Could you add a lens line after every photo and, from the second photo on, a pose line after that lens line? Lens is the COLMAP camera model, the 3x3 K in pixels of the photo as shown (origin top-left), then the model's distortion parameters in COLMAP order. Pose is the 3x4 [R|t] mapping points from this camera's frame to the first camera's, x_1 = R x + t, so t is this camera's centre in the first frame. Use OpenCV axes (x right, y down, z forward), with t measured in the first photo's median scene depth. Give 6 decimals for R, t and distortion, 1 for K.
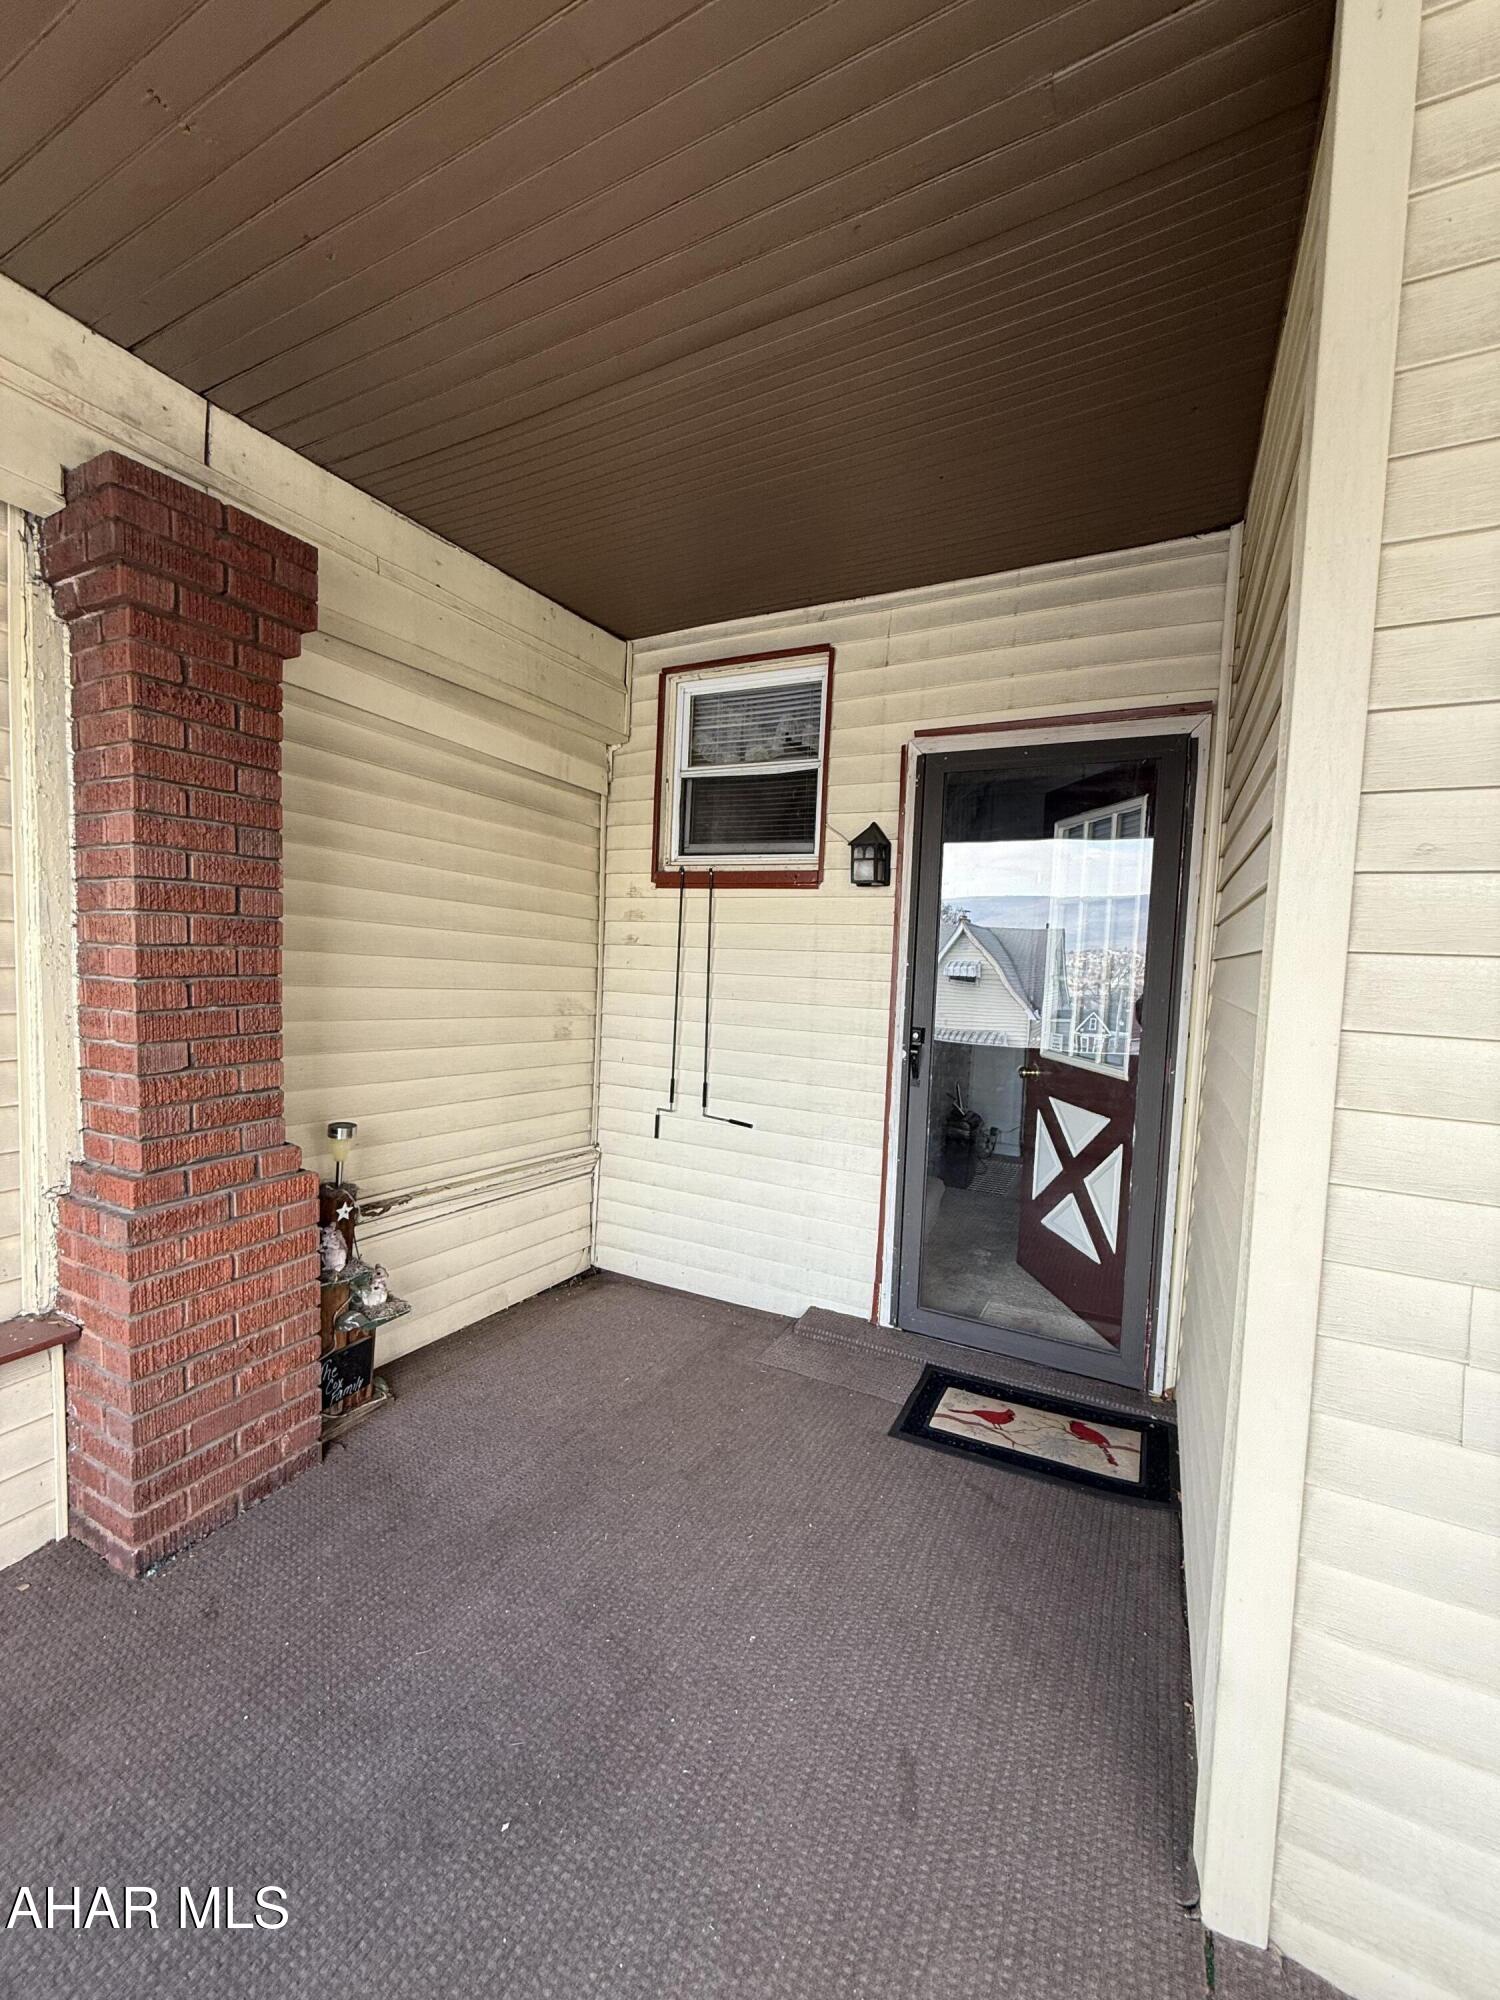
lens RADIAL K [[797.1, 0, 740.1], [0, 797.1, 997.1], [0, 0, 1]] dist [-0.001210, -0.000119]
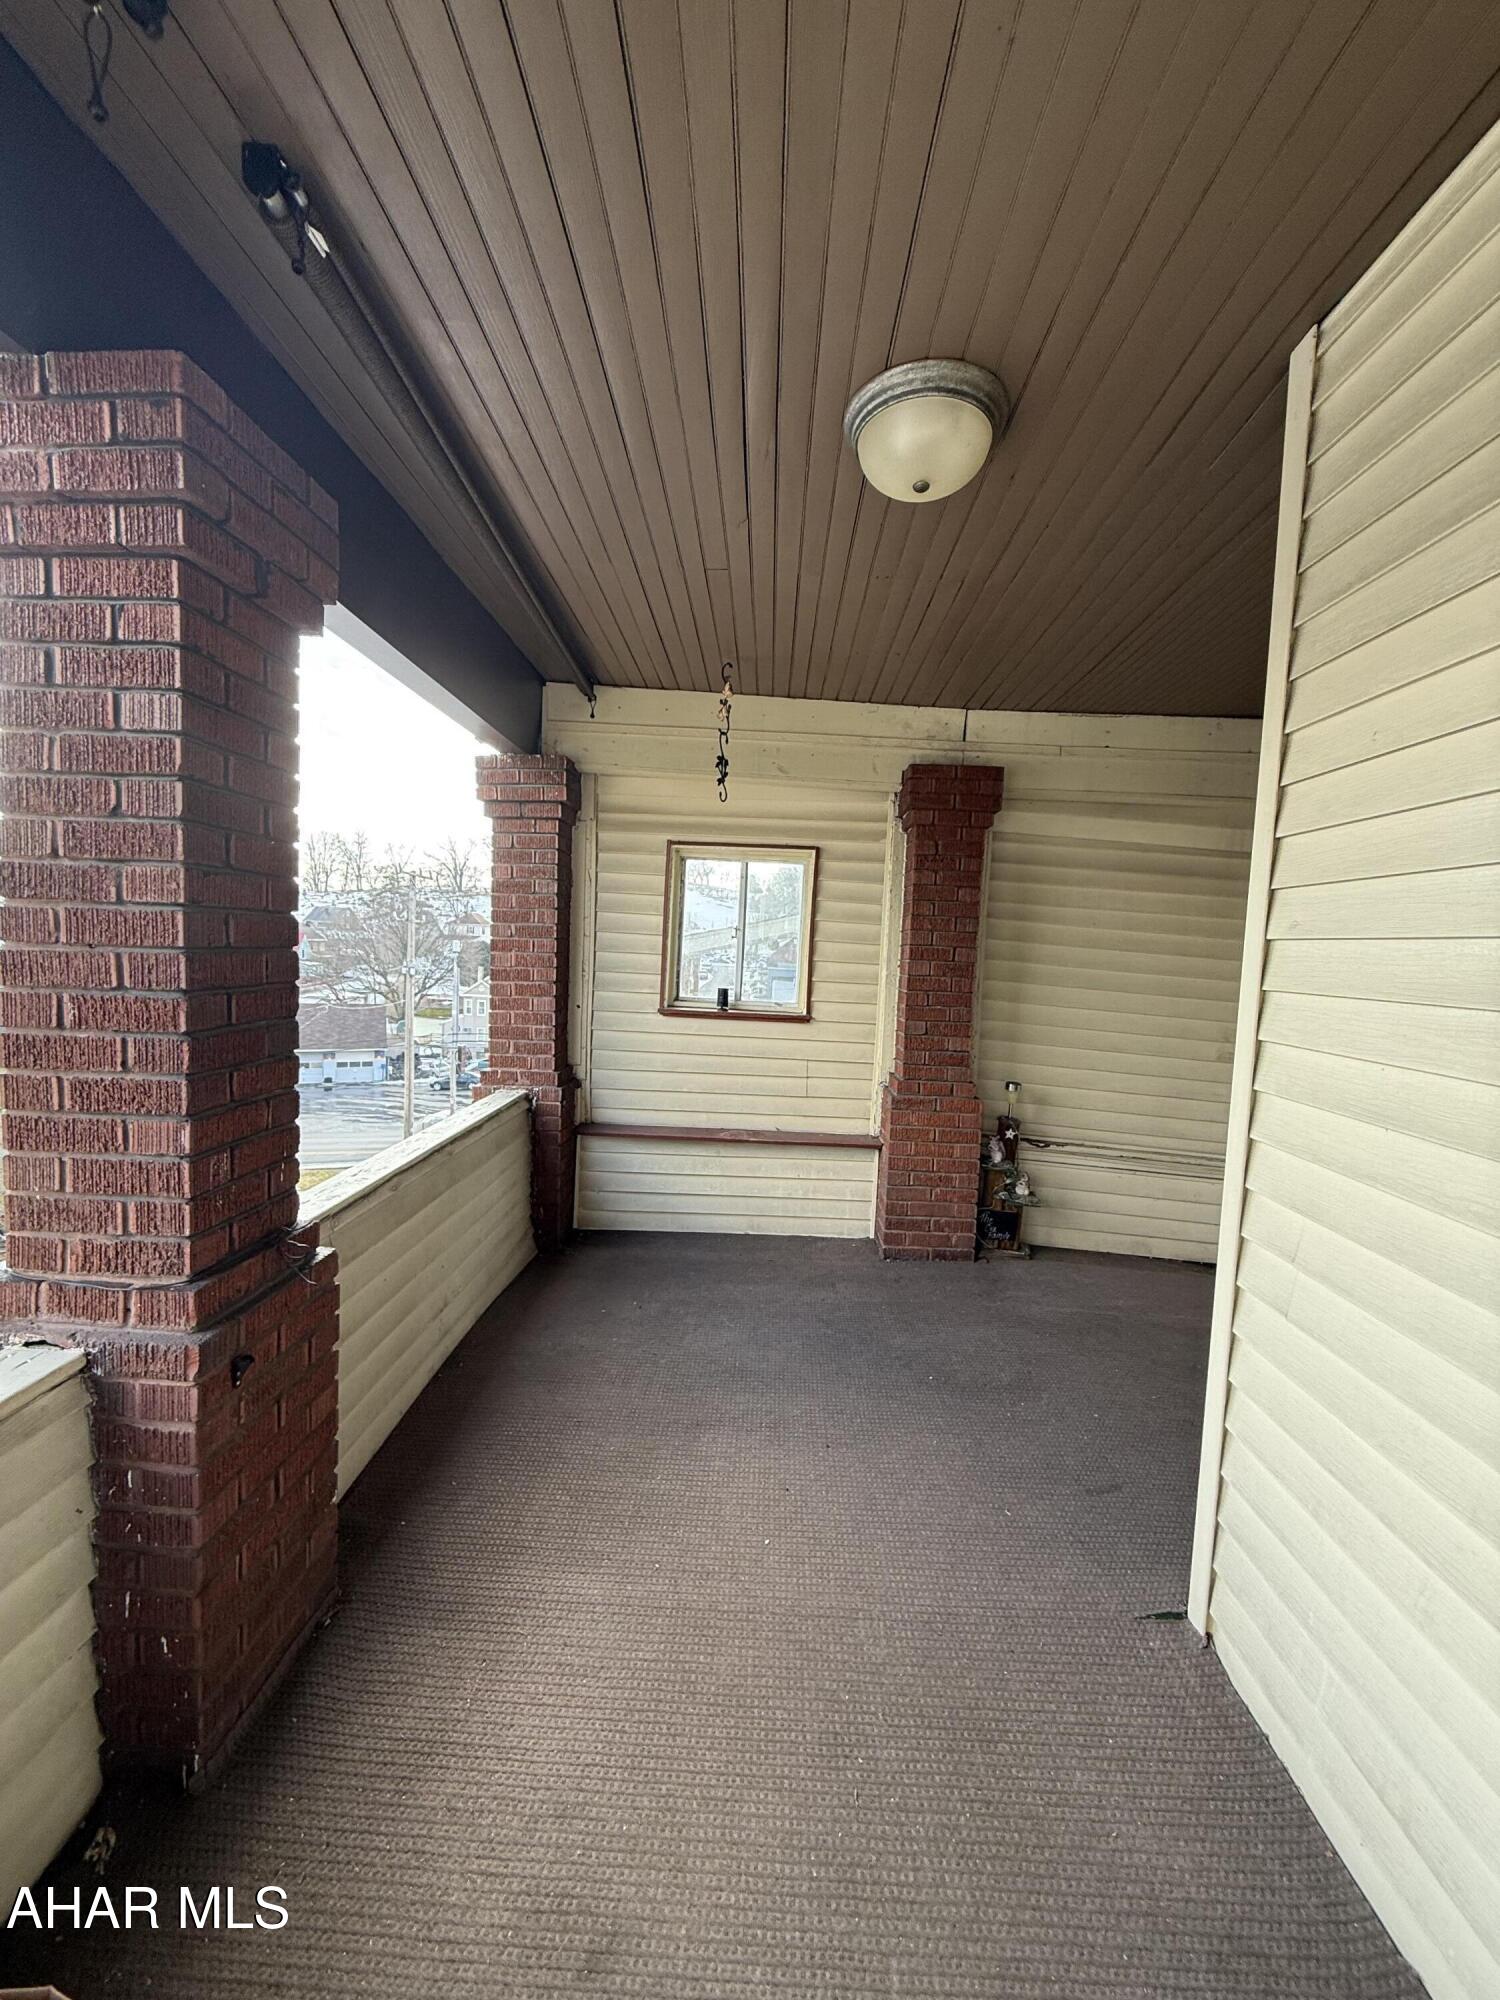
lens RADIAL K [[797.1, 0, 752.0], [0, 797.1, 1002.7], [0, 0, 1]] dist [-0.001210, -0.000119]
pose [[0.435497, 0.047533, -0.898934, 0.907696], [-0.085925, 0.996240, 0.011051, 0.019951], [0.896080, 0.072428, 0.437944, -0.307331]]
